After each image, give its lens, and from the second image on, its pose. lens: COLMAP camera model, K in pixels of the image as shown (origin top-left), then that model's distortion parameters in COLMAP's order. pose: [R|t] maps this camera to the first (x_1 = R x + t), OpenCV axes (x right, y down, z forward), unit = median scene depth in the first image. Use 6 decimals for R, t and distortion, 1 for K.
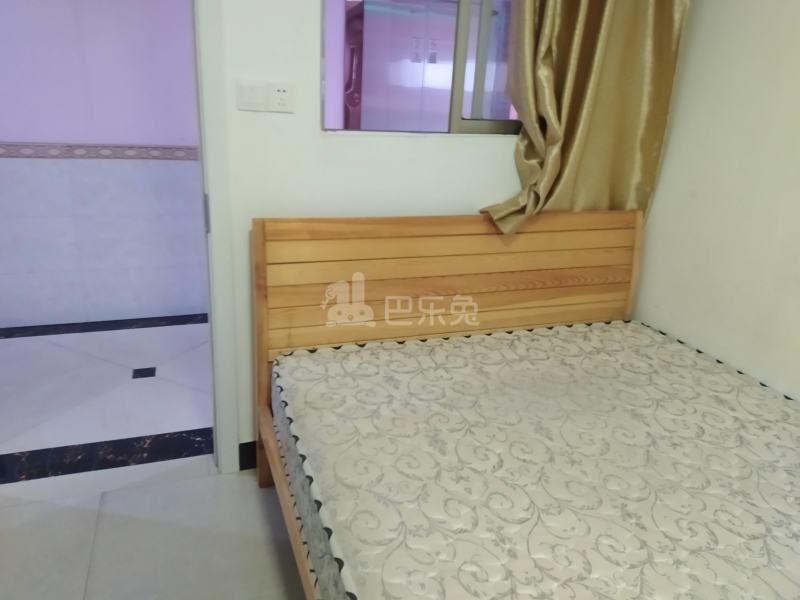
lens RADIAL K [[607.0, 0, 396.5], [0, 607.0, 302.2], [0, 0, 1]] dist [0.054992, -0.090740]
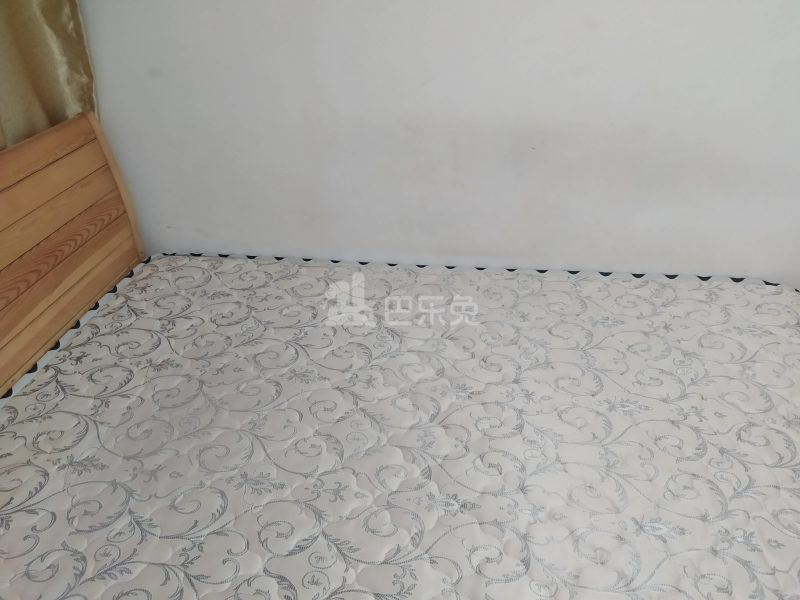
lens RADIAL K [[607.0, 0, 394.0], [0, 607.0, 296.9], [0, 0, 1]] dist [0.054992, -0.090740]
pose [[0.456758, -0.506288, 0.731468, -0.065976], [0.330826, 0.859951, 0.388637, -0.144190], [-0.825788, 0.064476, 0.560283, 0.390250]]
